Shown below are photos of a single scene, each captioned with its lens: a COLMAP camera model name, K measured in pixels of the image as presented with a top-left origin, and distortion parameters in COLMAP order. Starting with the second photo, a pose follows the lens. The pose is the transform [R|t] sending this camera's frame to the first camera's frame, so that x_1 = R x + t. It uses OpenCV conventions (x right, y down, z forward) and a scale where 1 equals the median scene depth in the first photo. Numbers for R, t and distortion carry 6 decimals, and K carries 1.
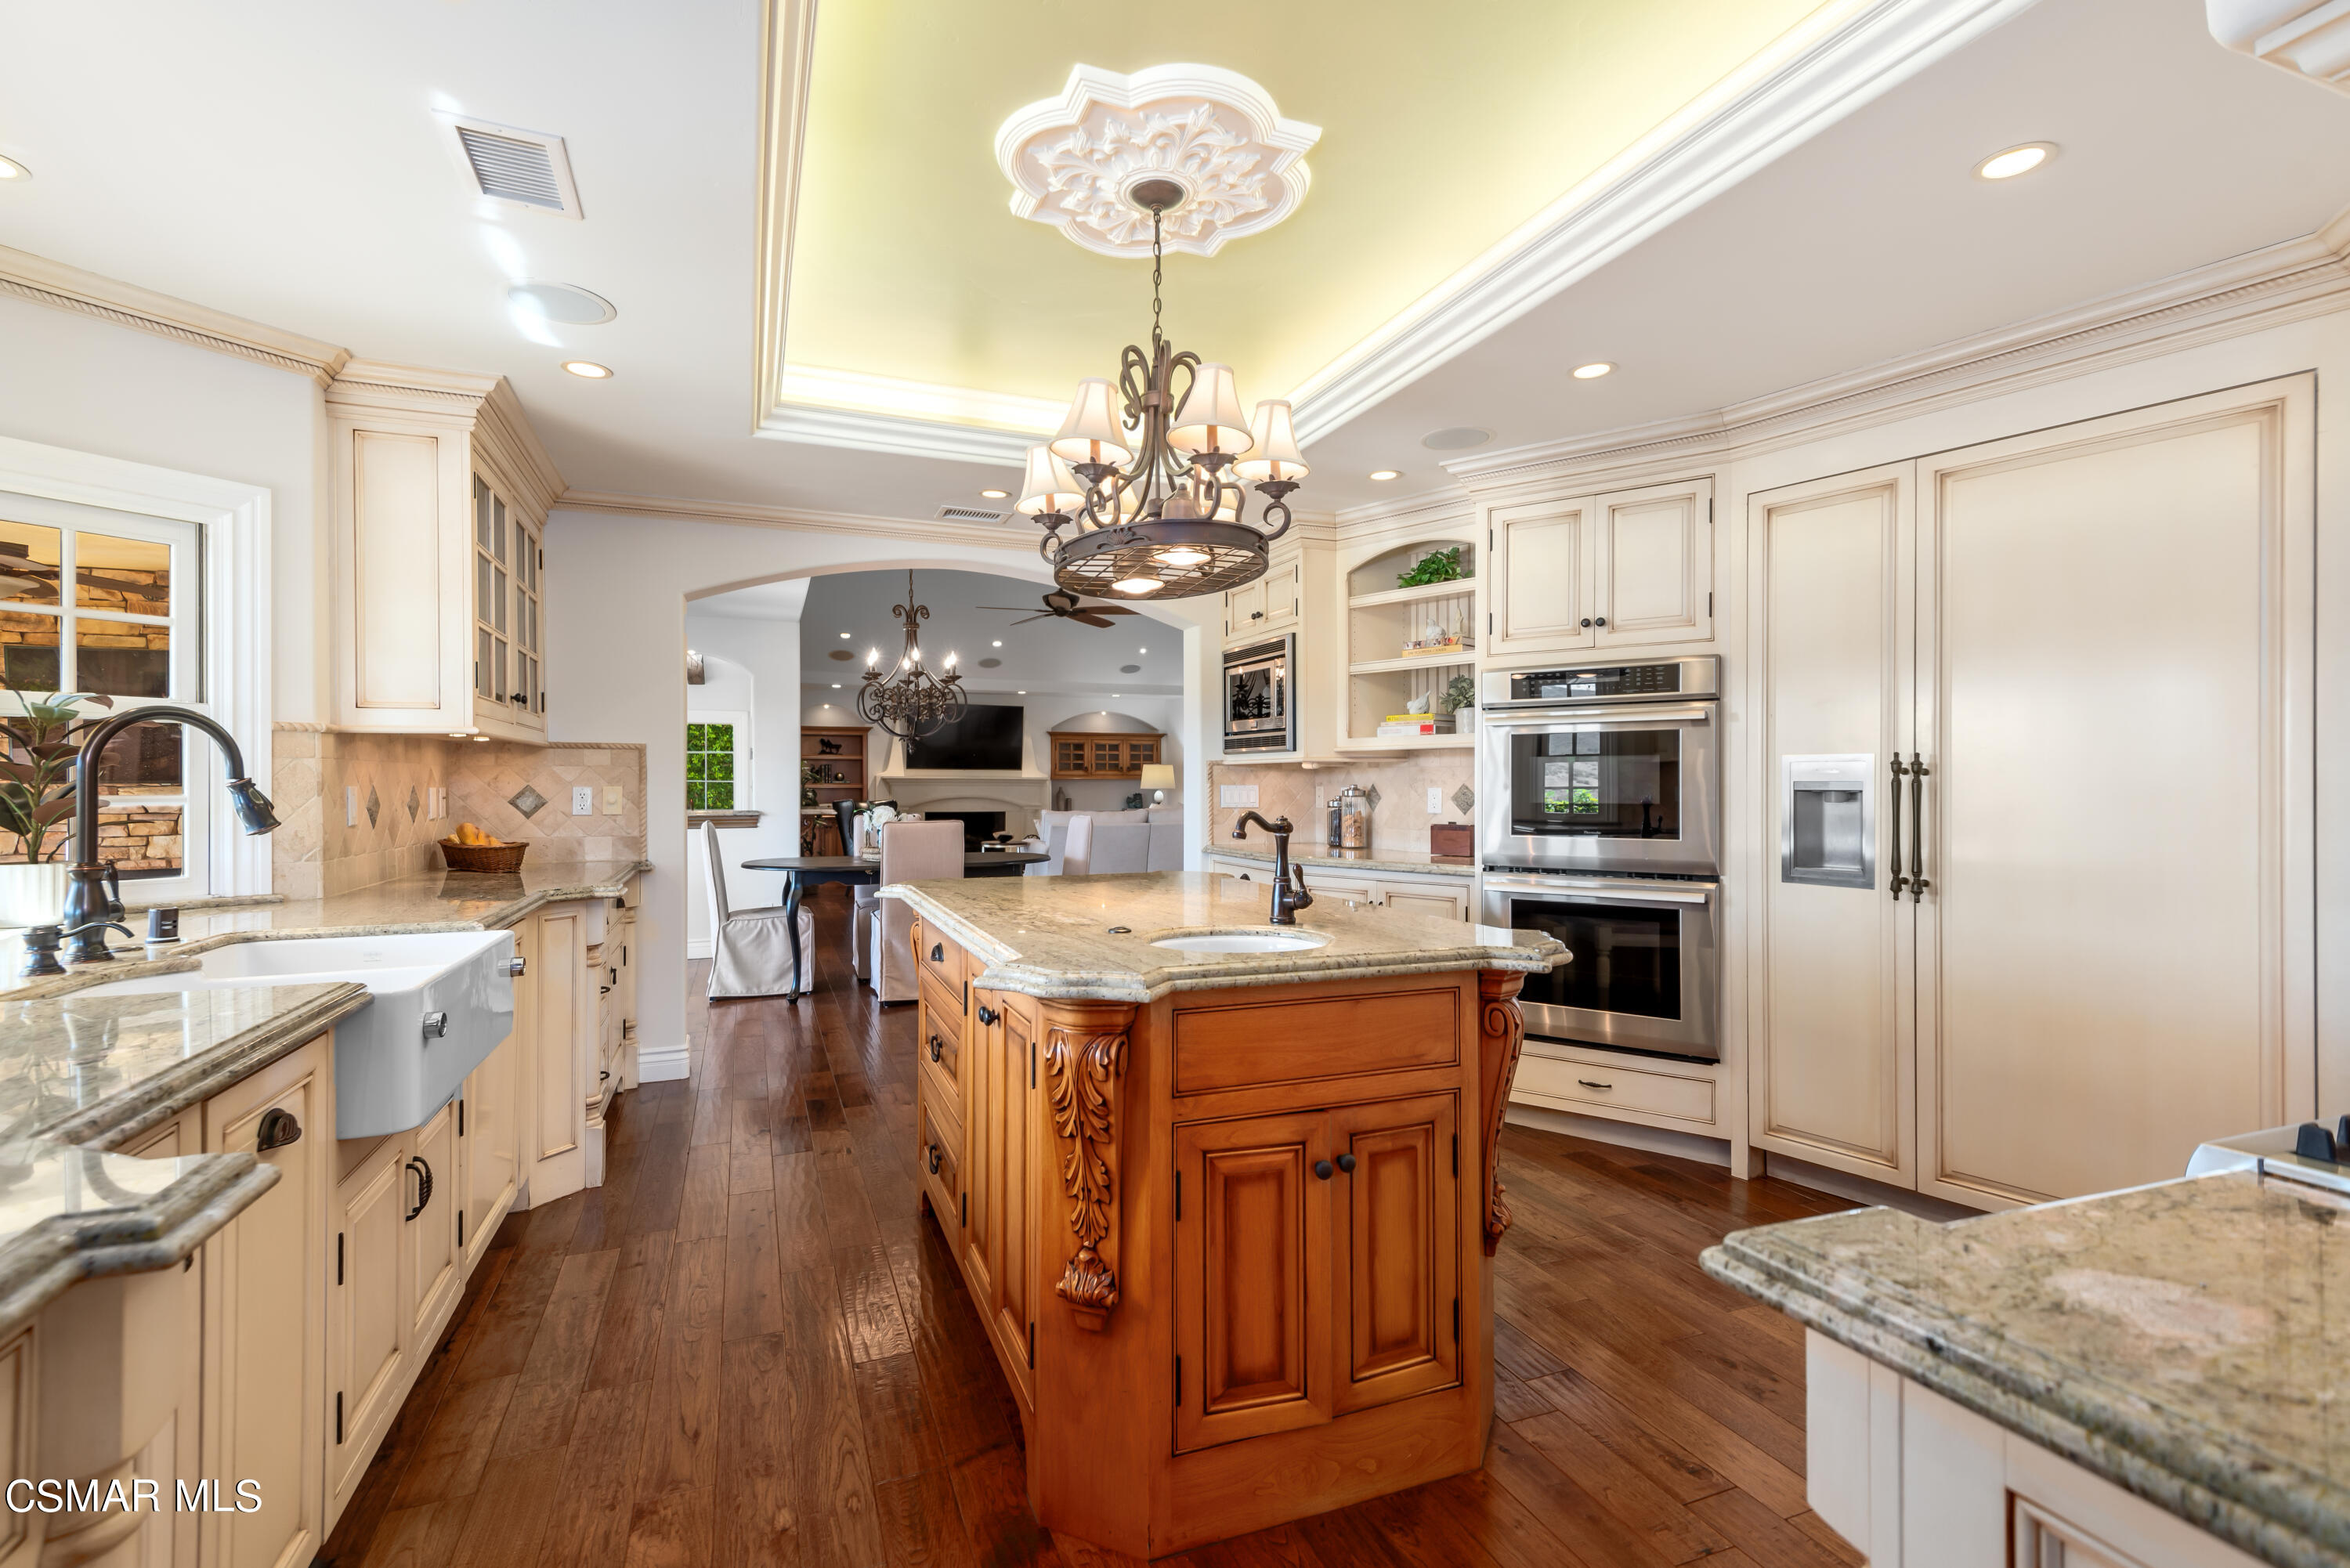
lens RADIAL K [[1060.1, 0, 1175.0], [0, 1060.1, 784.0], [0, 0, 1]] dist [0.002399, 0.000082]
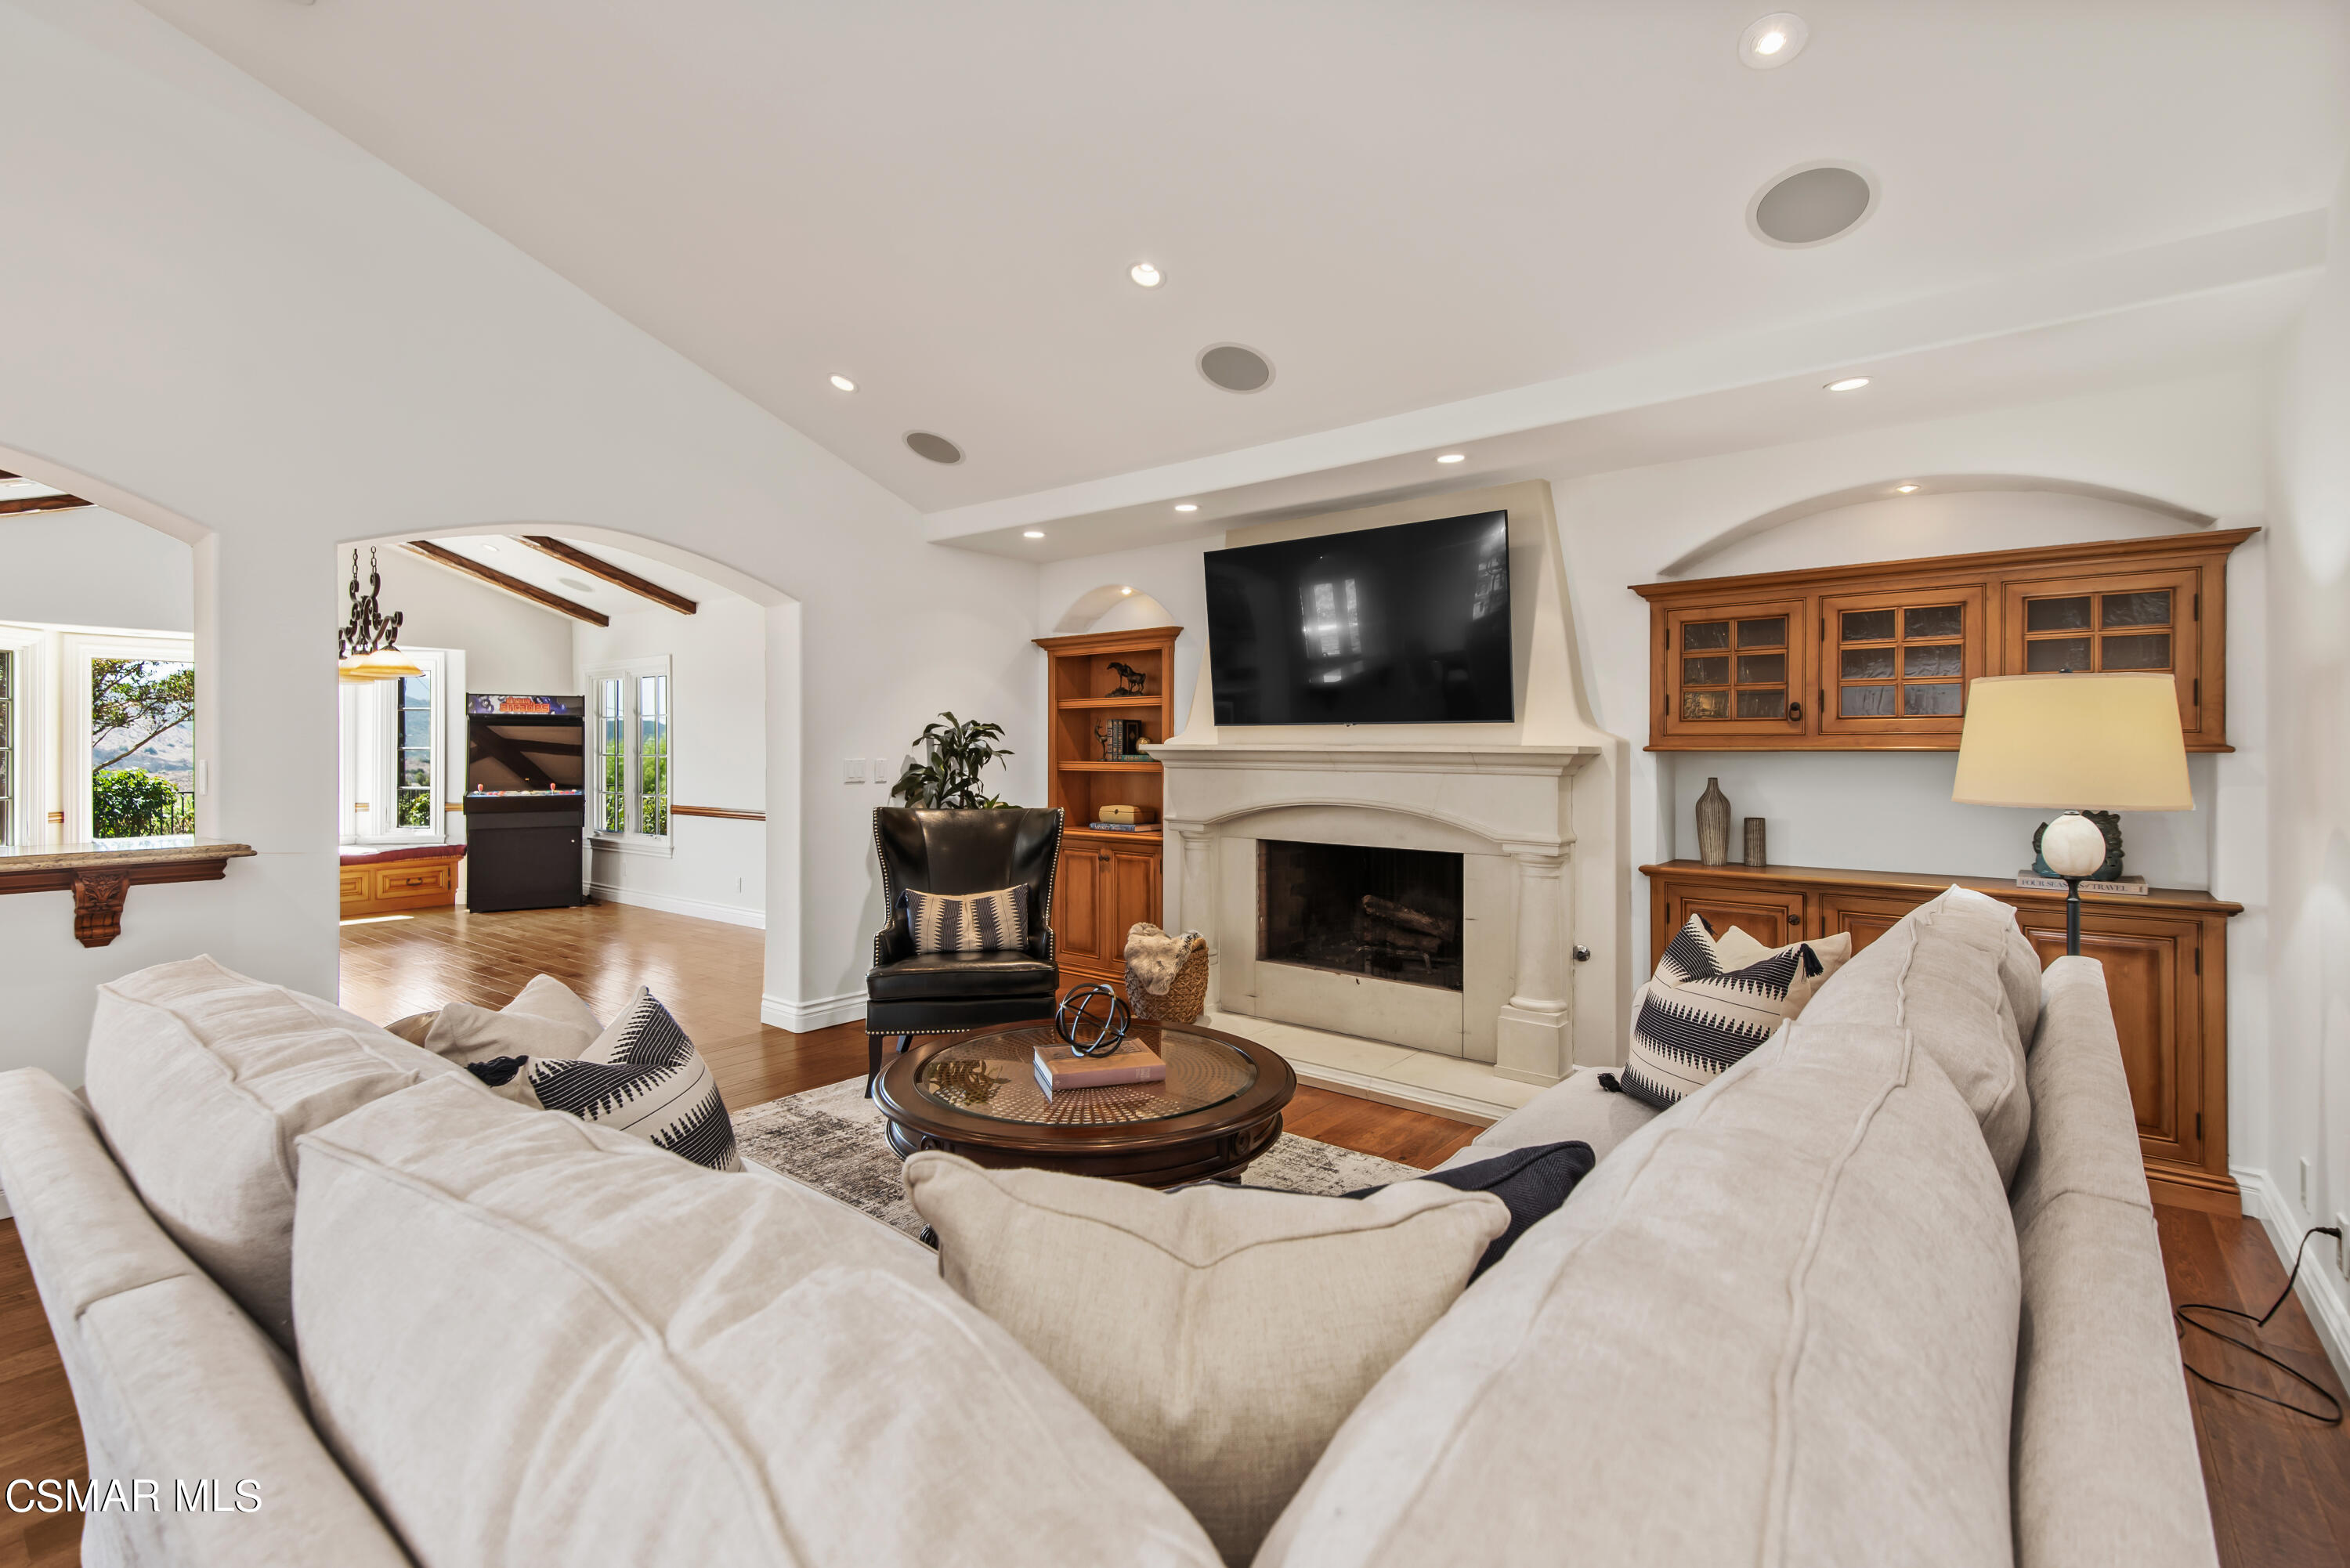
lens RADIAL K [[1047.5, 0, 1175.3], [0, 1047.5, 749.9], [0, 0, 1]] dist [0.001596, -0.000123]
pose [[0.496729, 0.000640, -0.867905, 0.075068], [0.004333, 0.999985, 0.003217, -0.007362], [0.867895, -0.005358, 0.496719, 0.870520]]
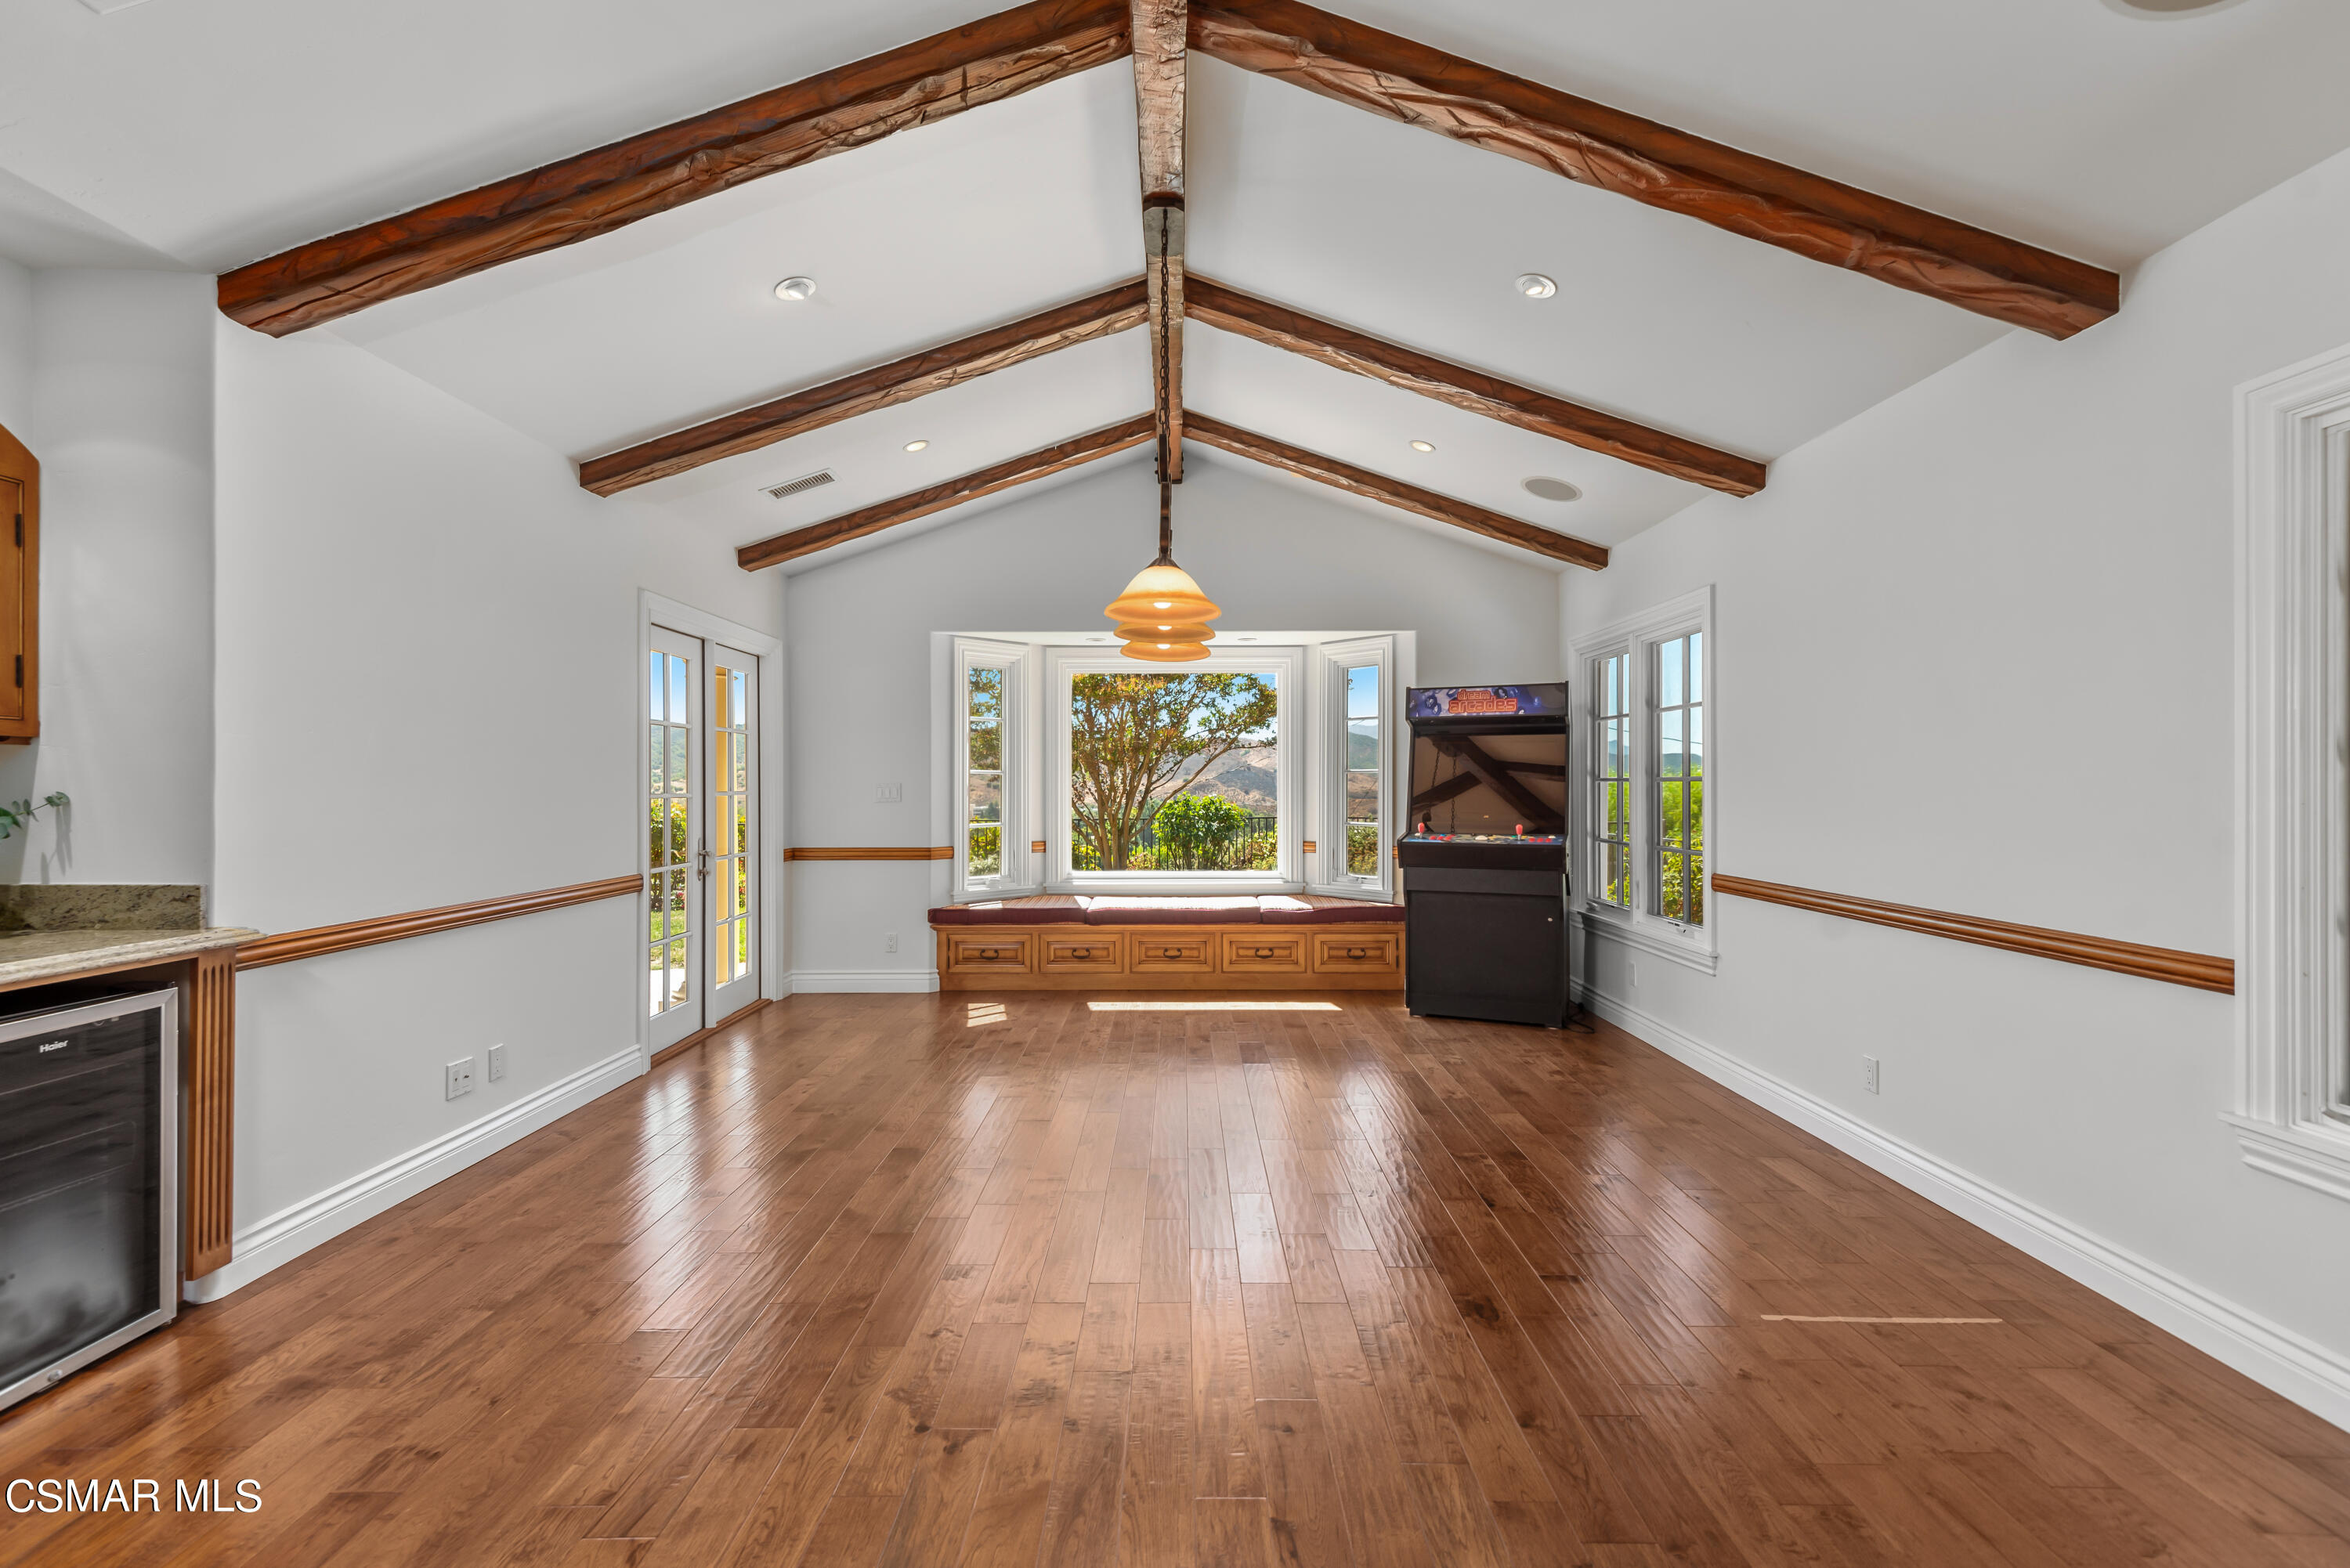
lens RADIAL K [[1060.1, 0, 1175.0], [0, 1060.1, 784.0], [0, 0, 1]] dist [0.002399, 0.000082]
pose [[-0.387020, 0.002331, -0.922068, -0.289478], [0.006099, 0.999981, -0.000032, -0.002020], [0.922051, -0.005636, -0.387027, 0.896584]]
